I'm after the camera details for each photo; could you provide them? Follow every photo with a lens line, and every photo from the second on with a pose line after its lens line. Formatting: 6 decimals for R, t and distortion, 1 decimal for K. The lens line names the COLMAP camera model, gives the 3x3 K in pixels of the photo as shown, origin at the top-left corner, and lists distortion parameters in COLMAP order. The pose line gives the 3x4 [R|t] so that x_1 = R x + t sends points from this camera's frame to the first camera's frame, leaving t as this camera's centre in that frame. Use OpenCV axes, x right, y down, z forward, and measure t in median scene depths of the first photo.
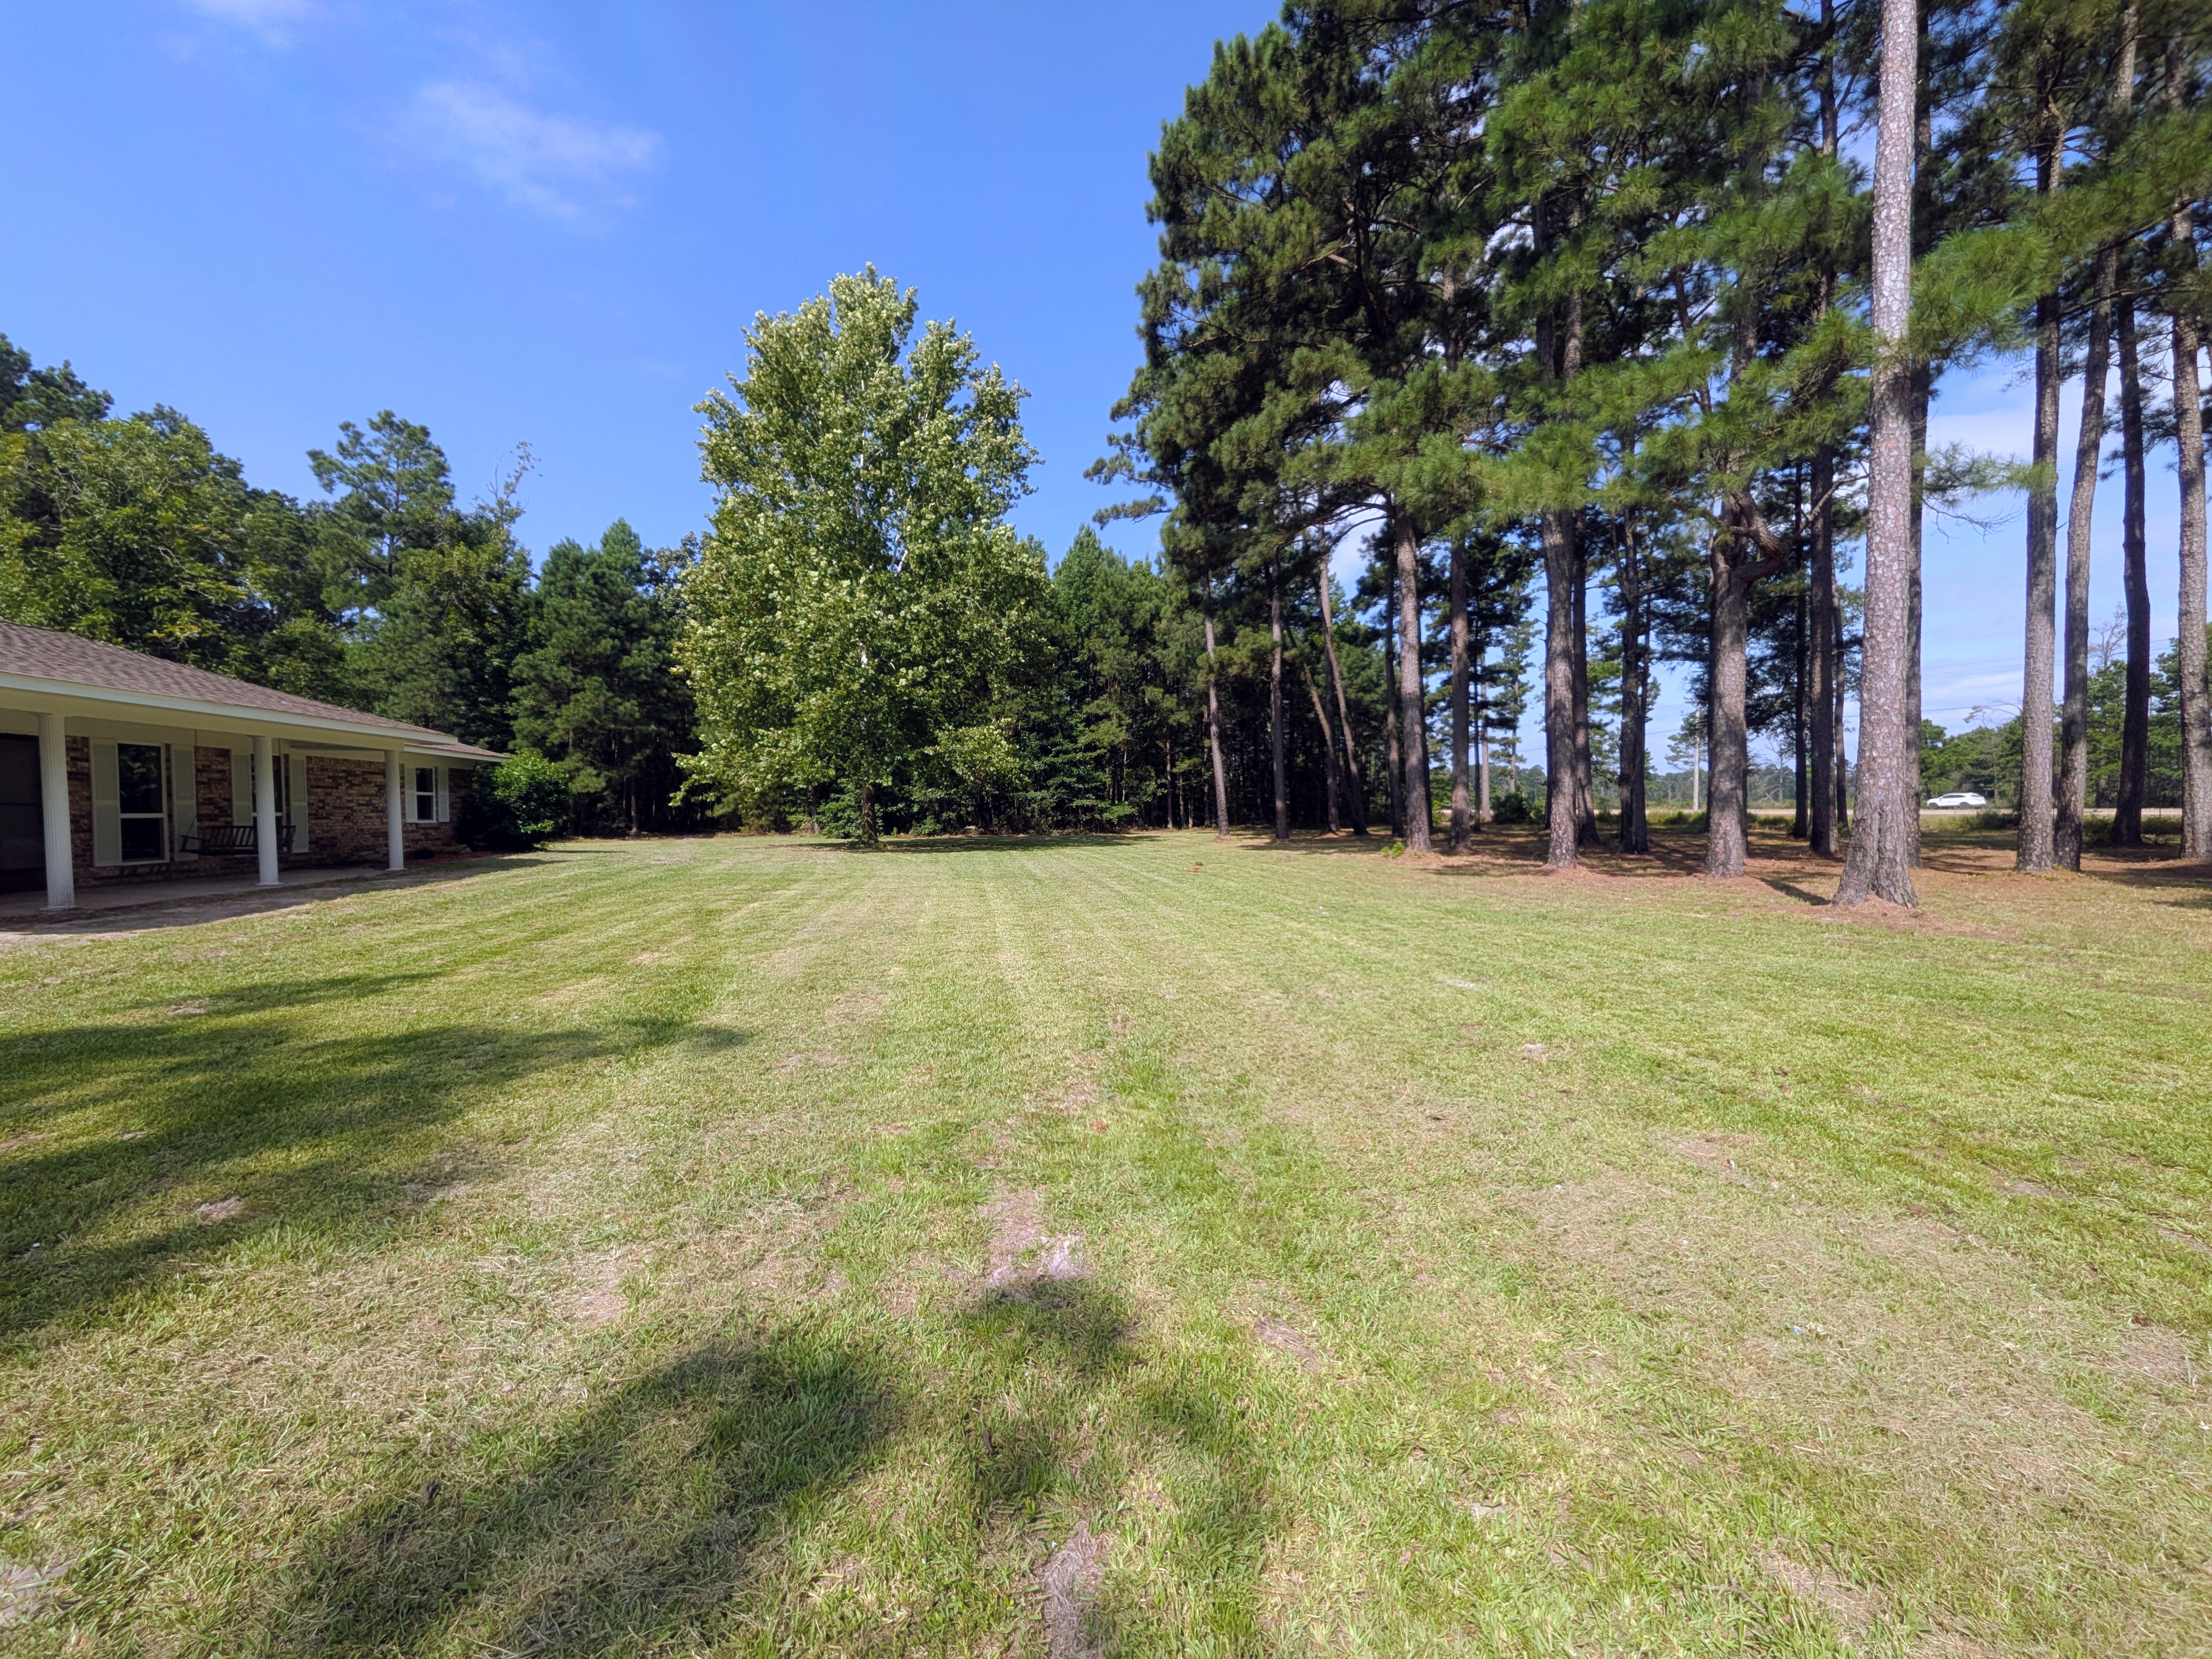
lens RADIAL K [[895.1, 0, 1106.0], [0, 895.1, 833.3], [0, 0, 1]] dist [0.001484, 0.000129]
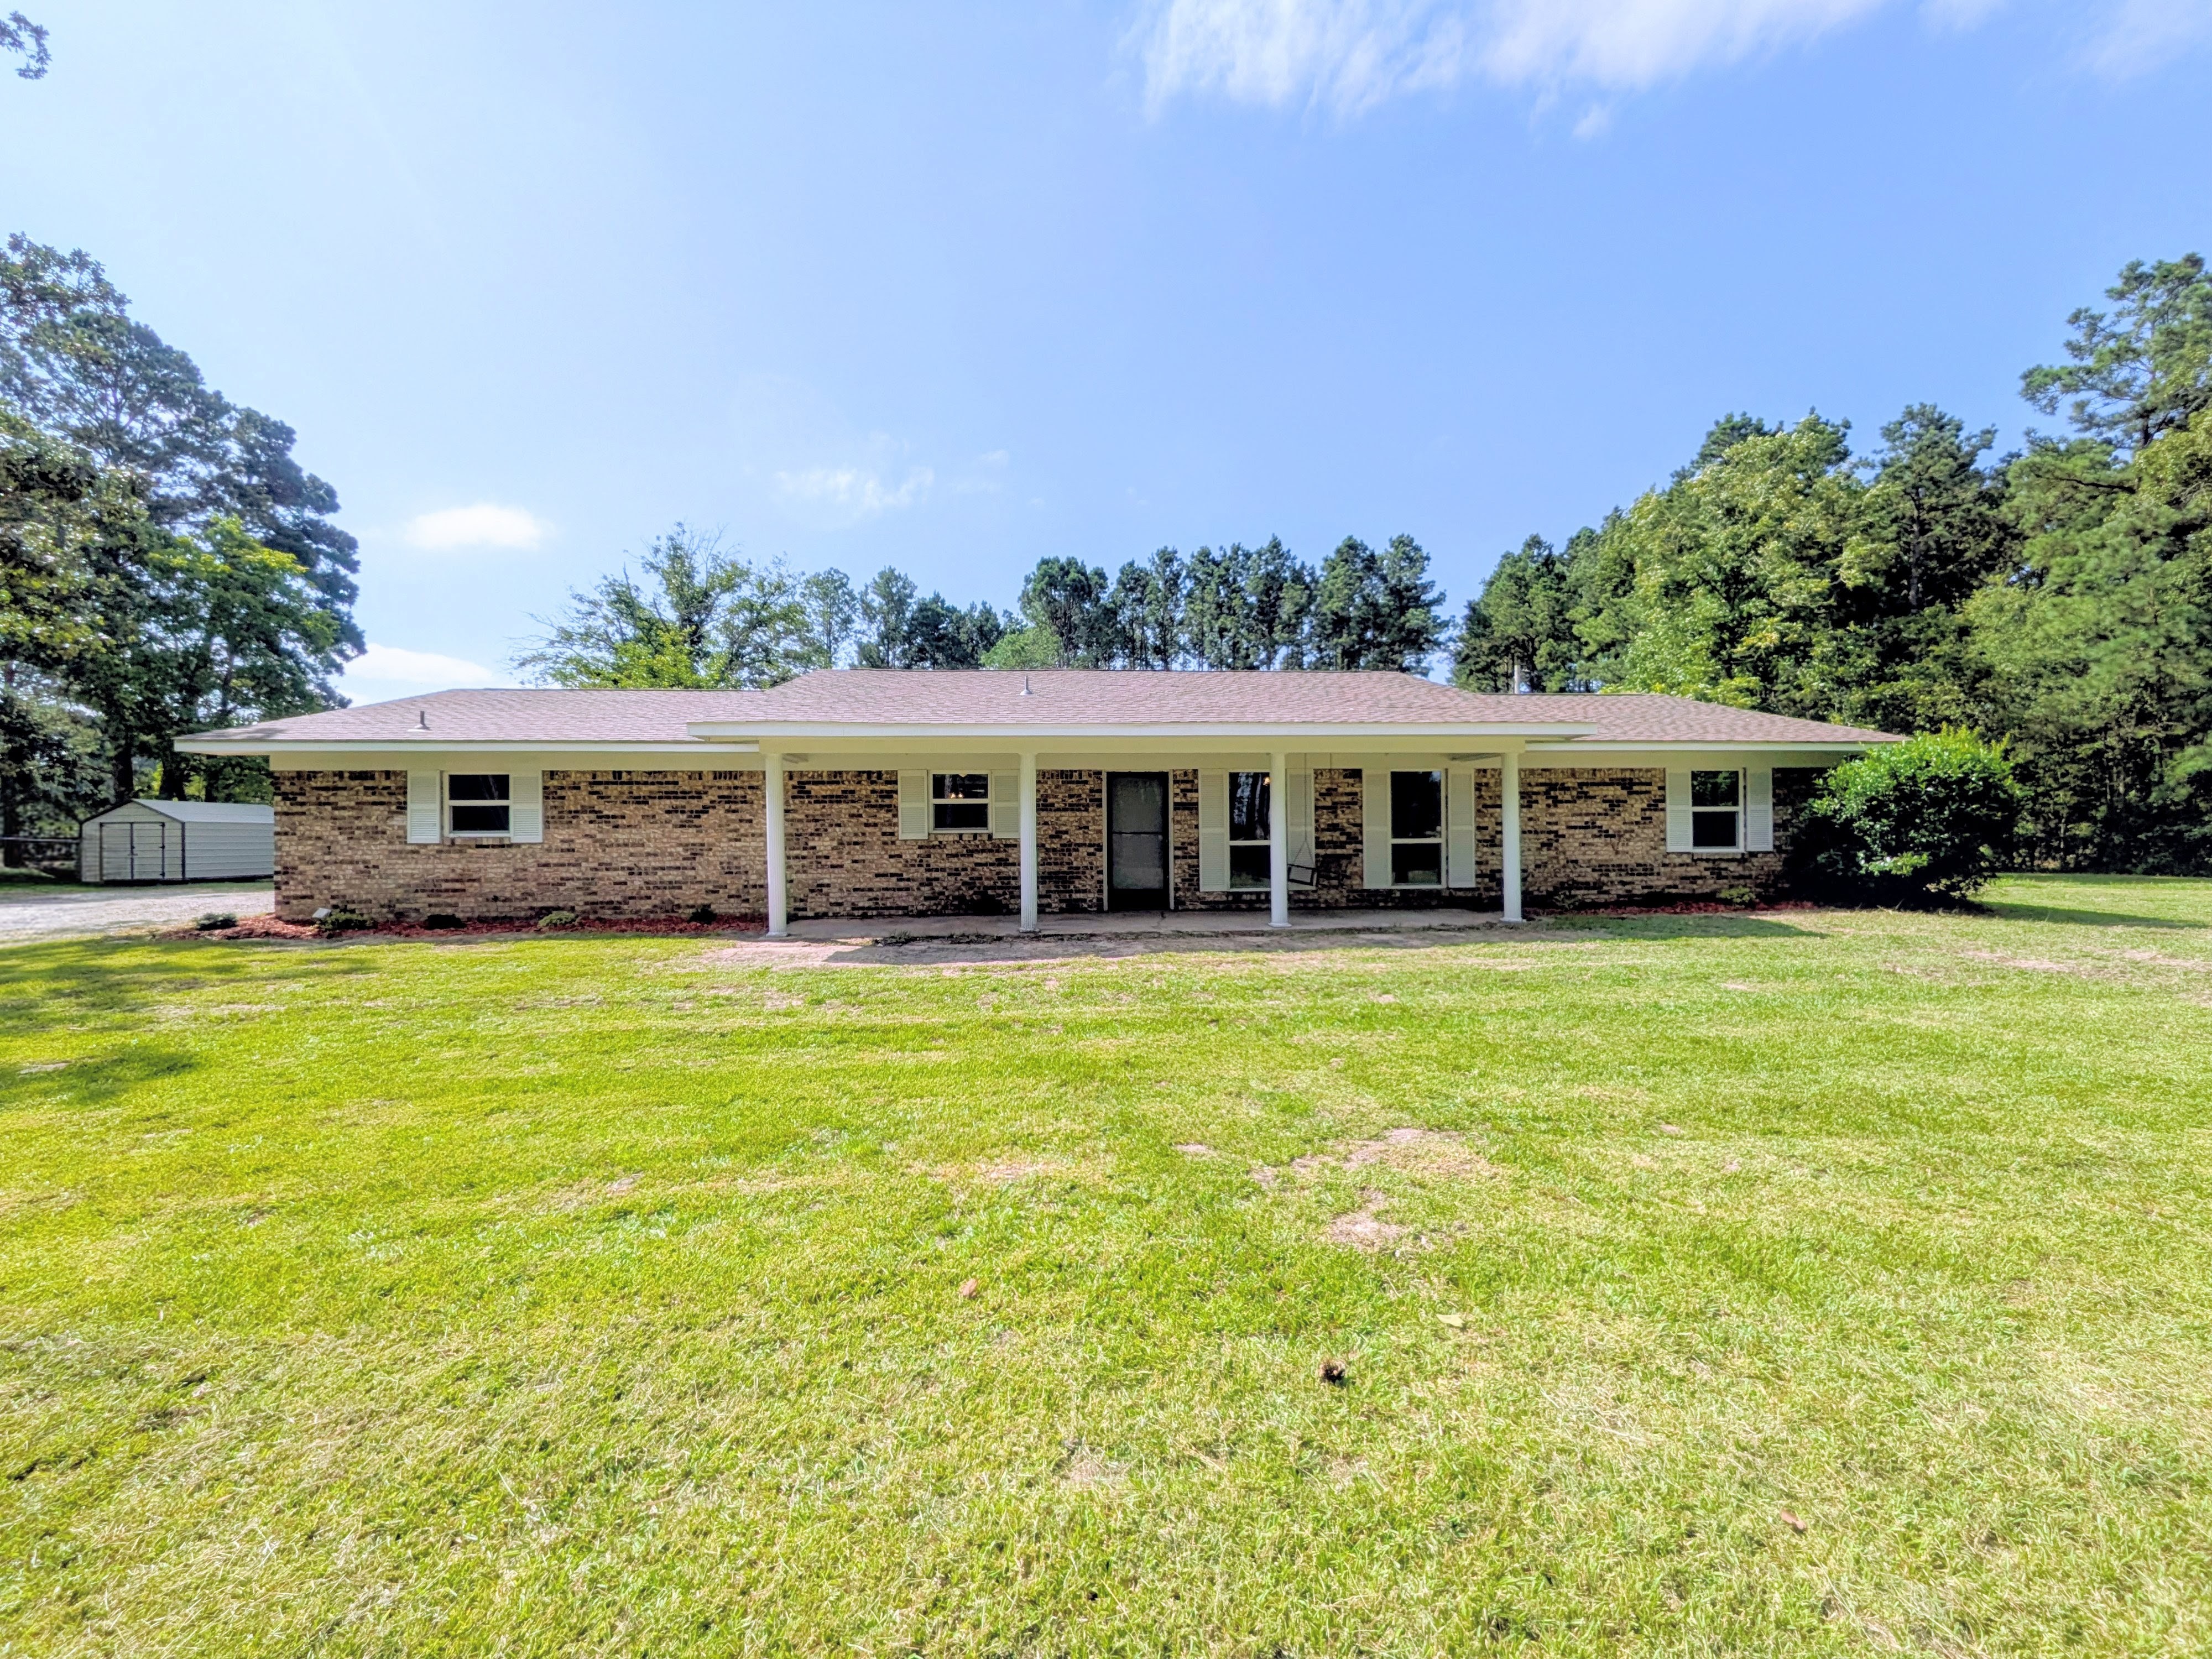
lens RADIAL K [[864.9, 0, 1053.6], [0, 864.9, 840.9], [0, 0, 1]] dist [0.001496, -0.006359]
pose [[-0.134137, 0.007362, -0.990935, -0.055992], [-0.016127, 0.999824, 0.009612, -0.017517], [0.990832, 0.017270, -0.133995, 0.581667]]
